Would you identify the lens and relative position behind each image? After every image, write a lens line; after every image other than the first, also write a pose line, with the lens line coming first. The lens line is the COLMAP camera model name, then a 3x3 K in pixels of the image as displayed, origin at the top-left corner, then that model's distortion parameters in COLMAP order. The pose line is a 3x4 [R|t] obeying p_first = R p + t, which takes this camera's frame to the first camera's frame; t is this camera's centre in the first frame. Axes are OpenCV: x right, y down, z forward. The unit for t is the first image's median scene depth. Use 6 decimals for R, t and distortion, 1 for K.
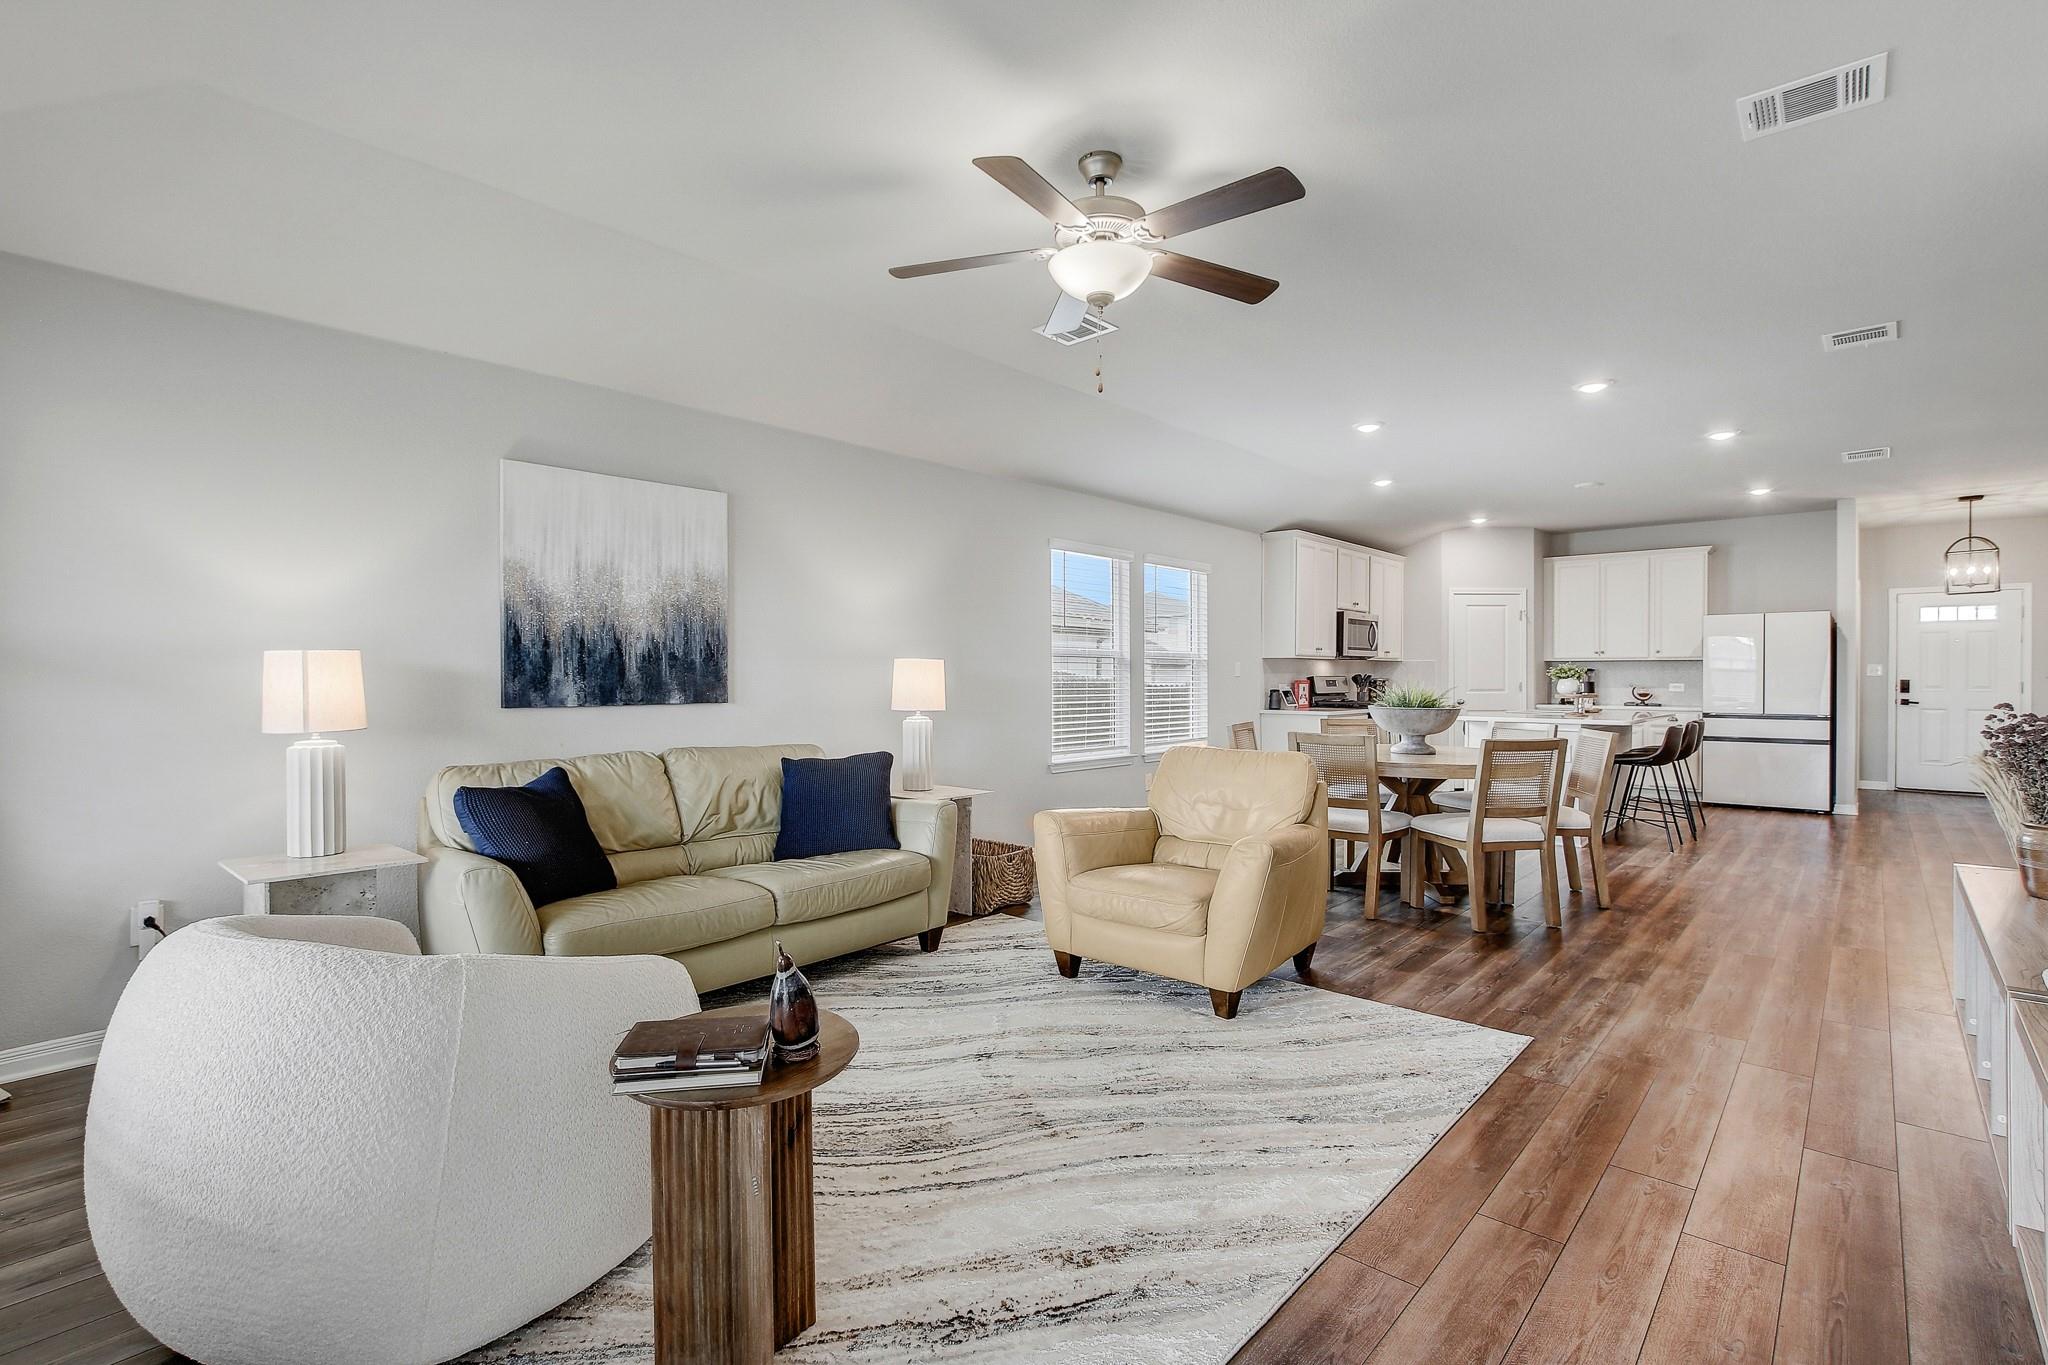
lens RADIAL K [[946.3, 0, 1024.0], [0, 946.3, 682.5], [0, 0, 1]] dist [-0.011401, -0.000134]
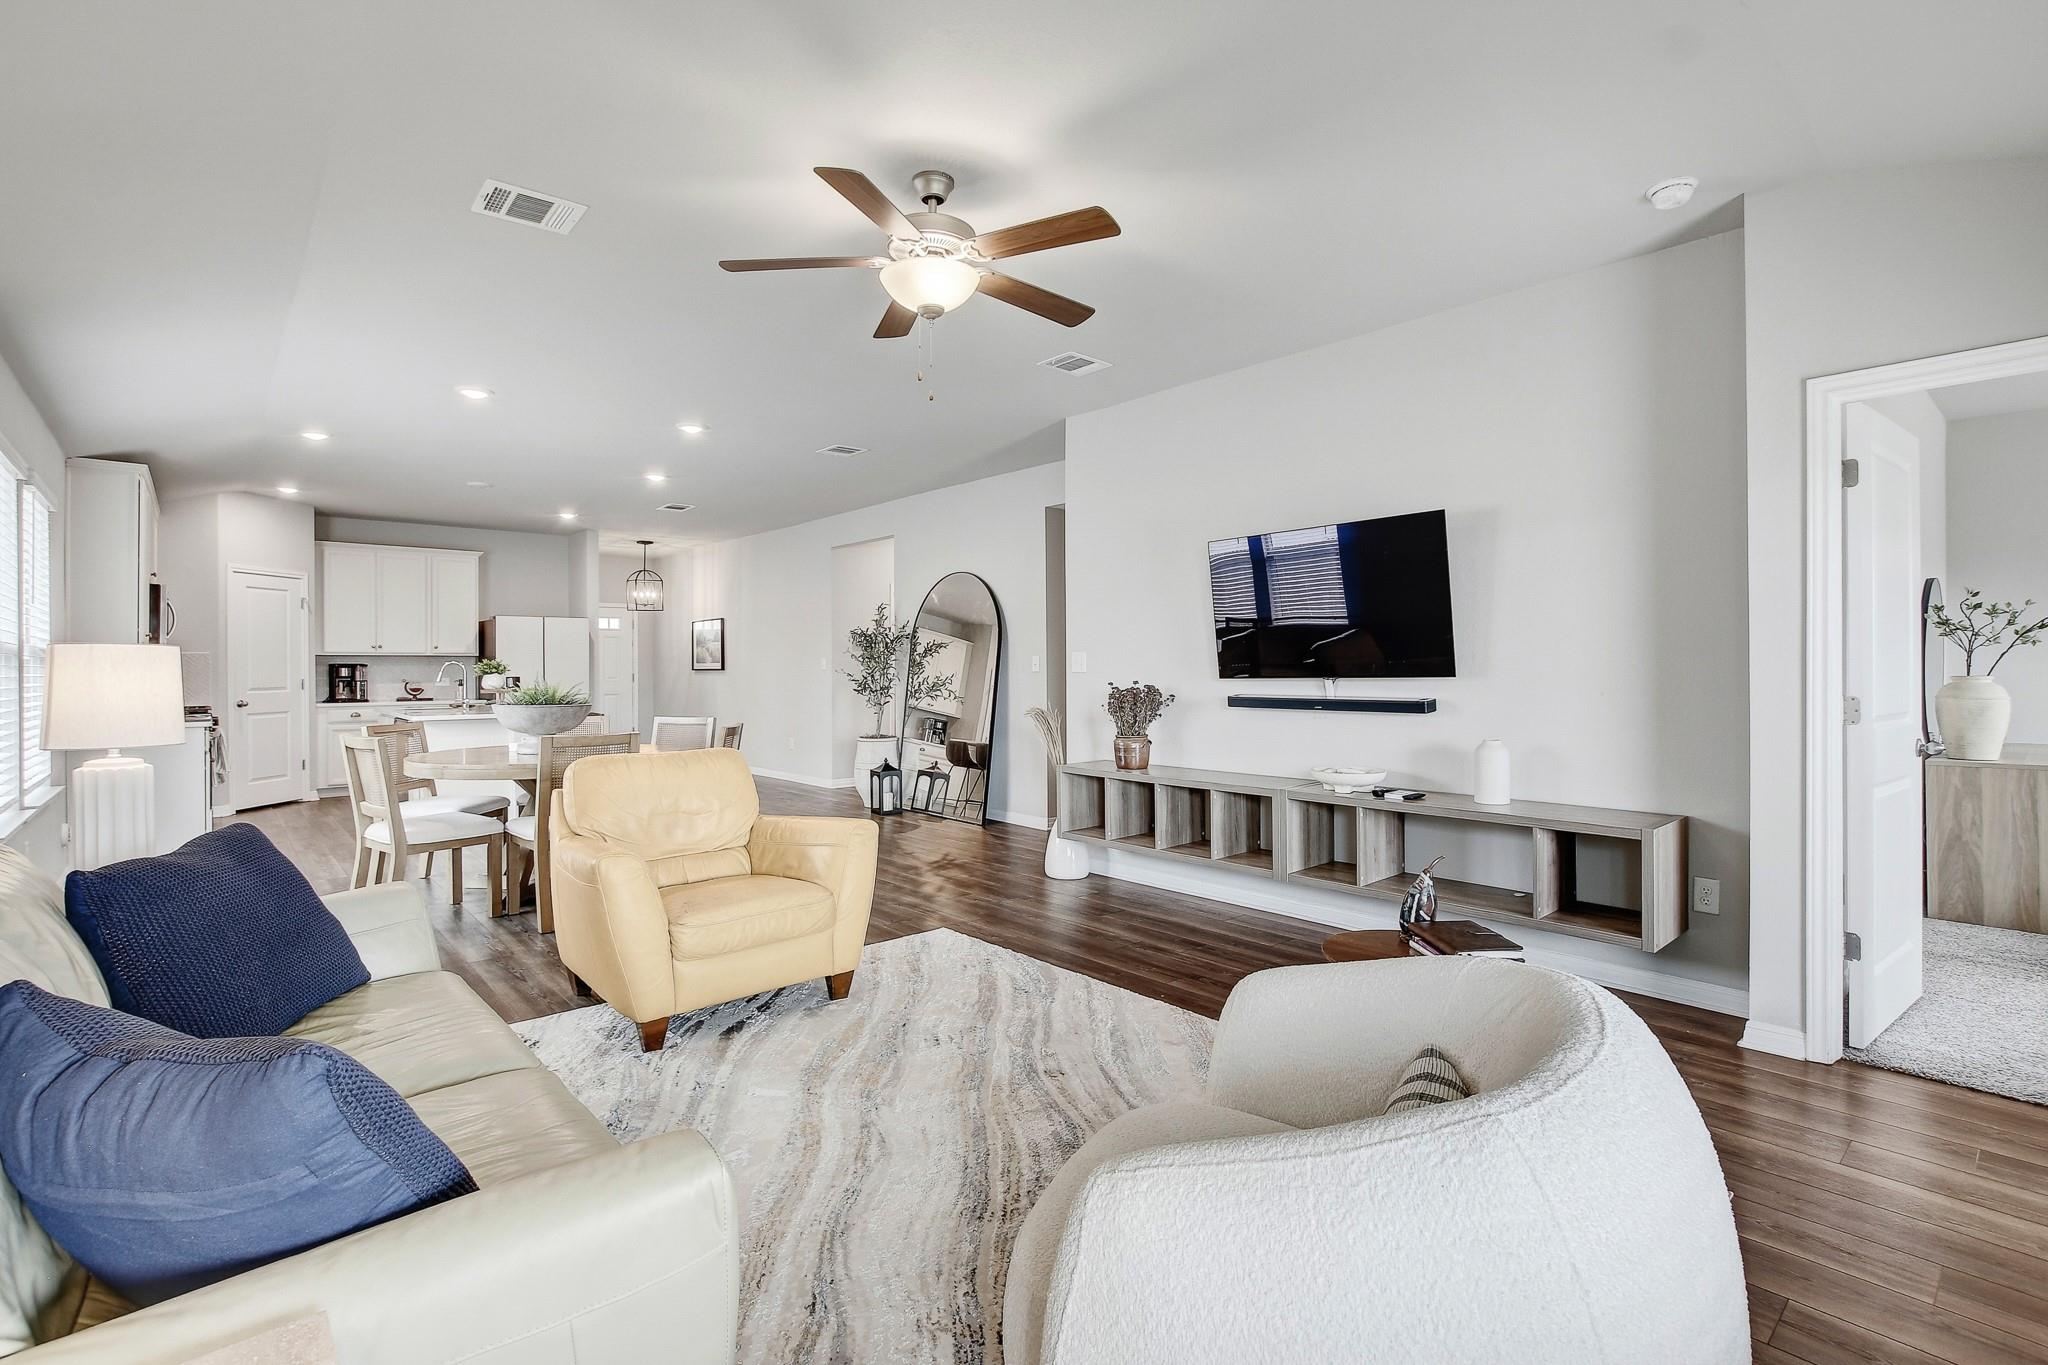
lens RADIAL K [[952.4, 0, 1024.2], [0, 952.4, 666.4], [0, 0, 1]] dist [-0.002312, -0.000176]
pose [[0.110465, -0.000785, 0.993880, -0.338584], [0.011679, 0.999932, -0.000508, -0.004625], [-0.993811, 0.011664, 0.110466, 0.280322]]
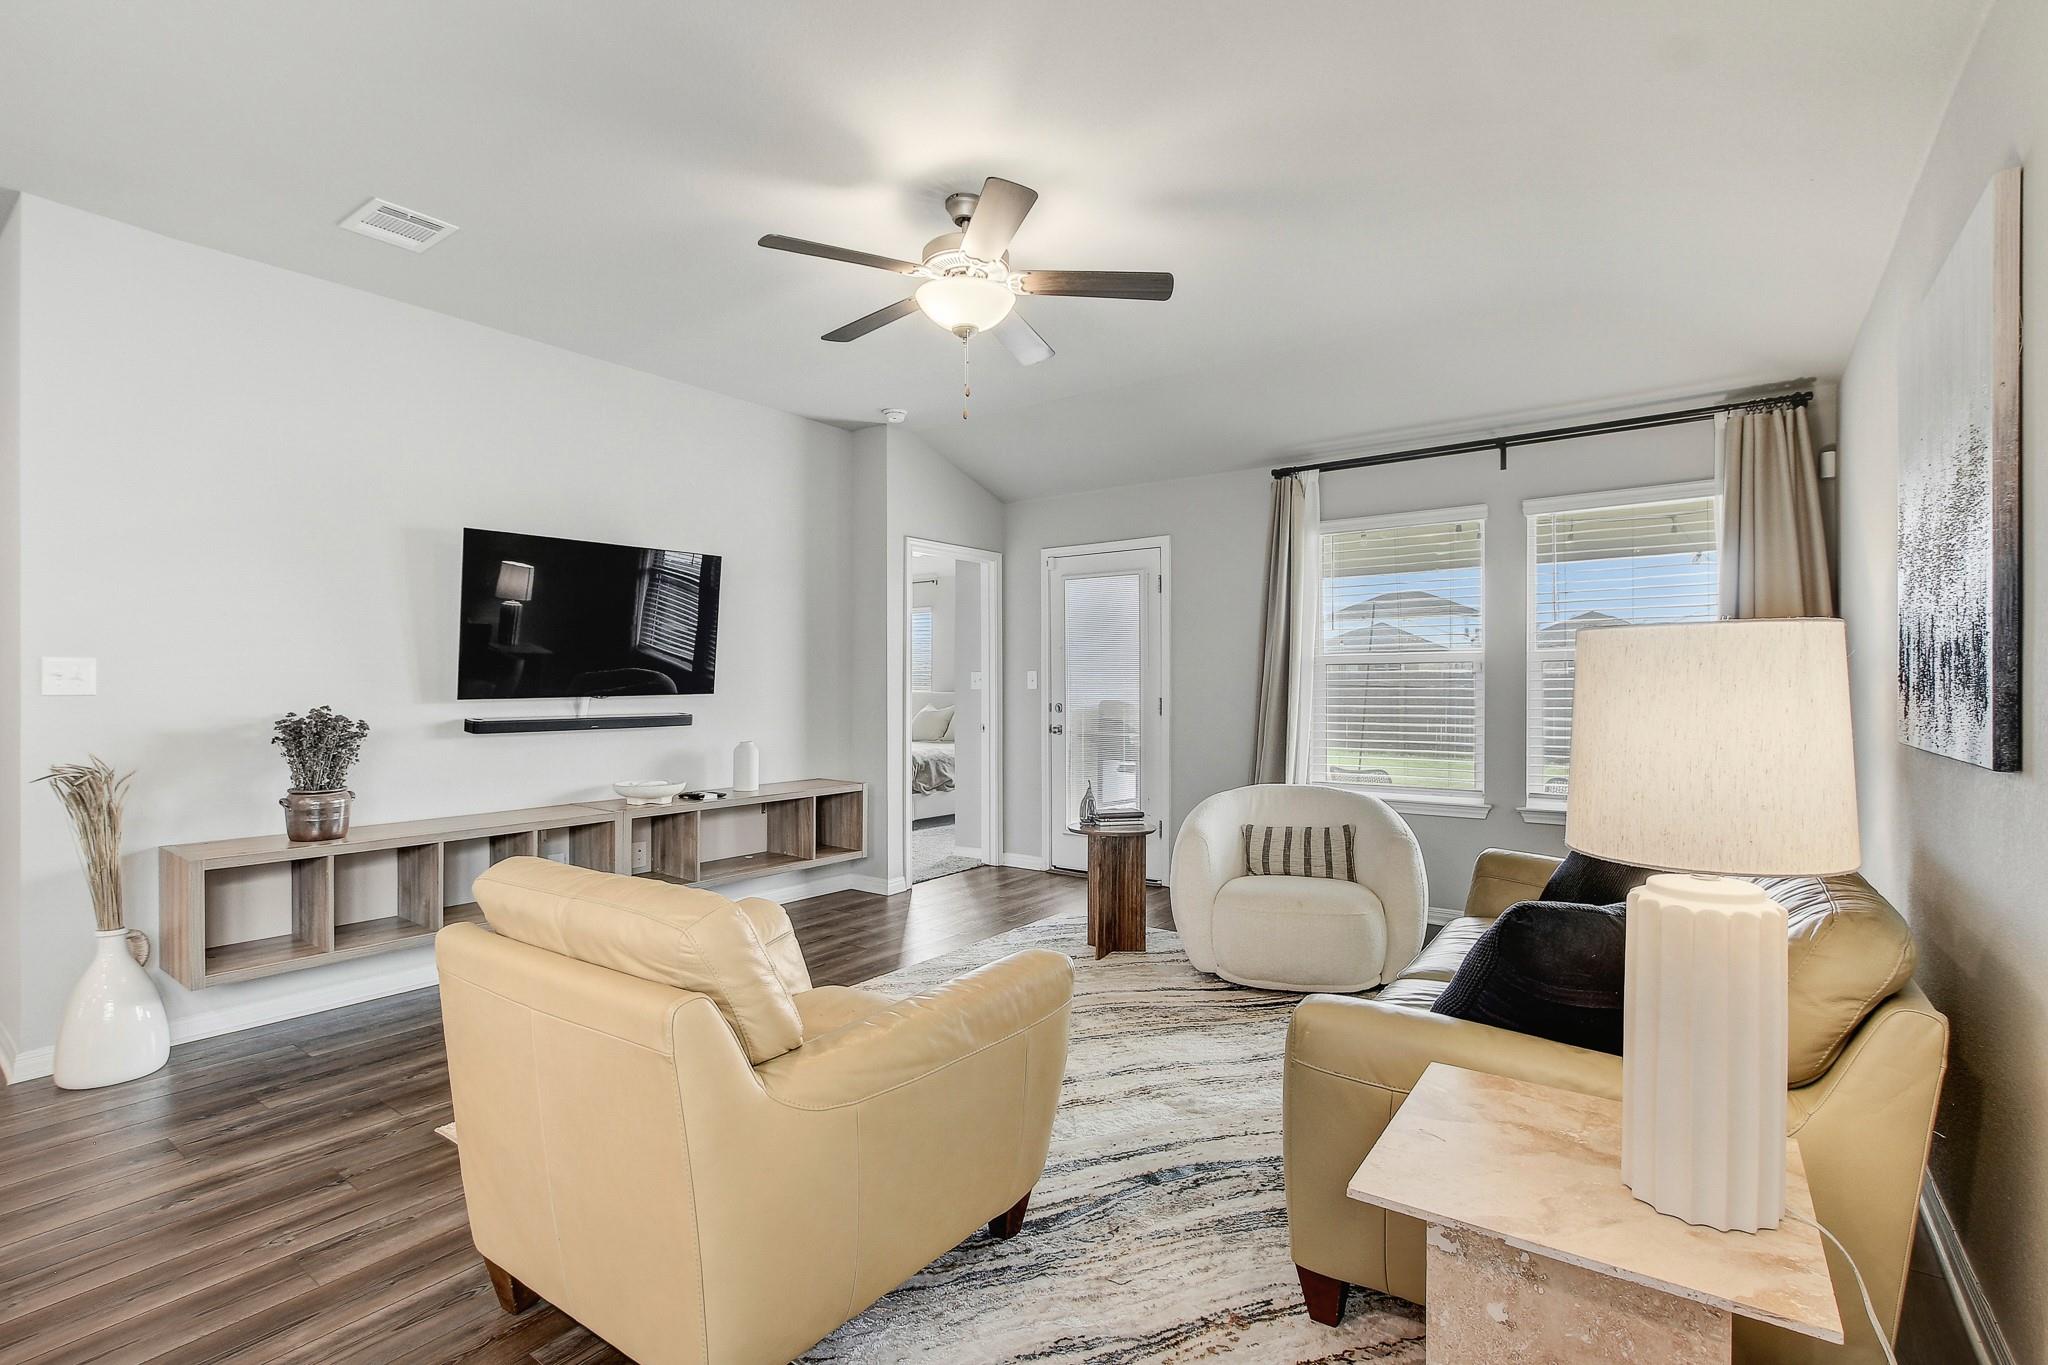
lens RADIAL K [[952.9, 0, 1031.2], [0, 952.9, 689.1], [0, 0, 1]] dist [-0.003003, -0.000129]
pose [[-0.993777, -0.001016, -0.111382, 0.023057], [-0.002187, 0.999944, 0.010390, -0.006463], [0.111365, 0.010569, -0.993723, 0.709137]]
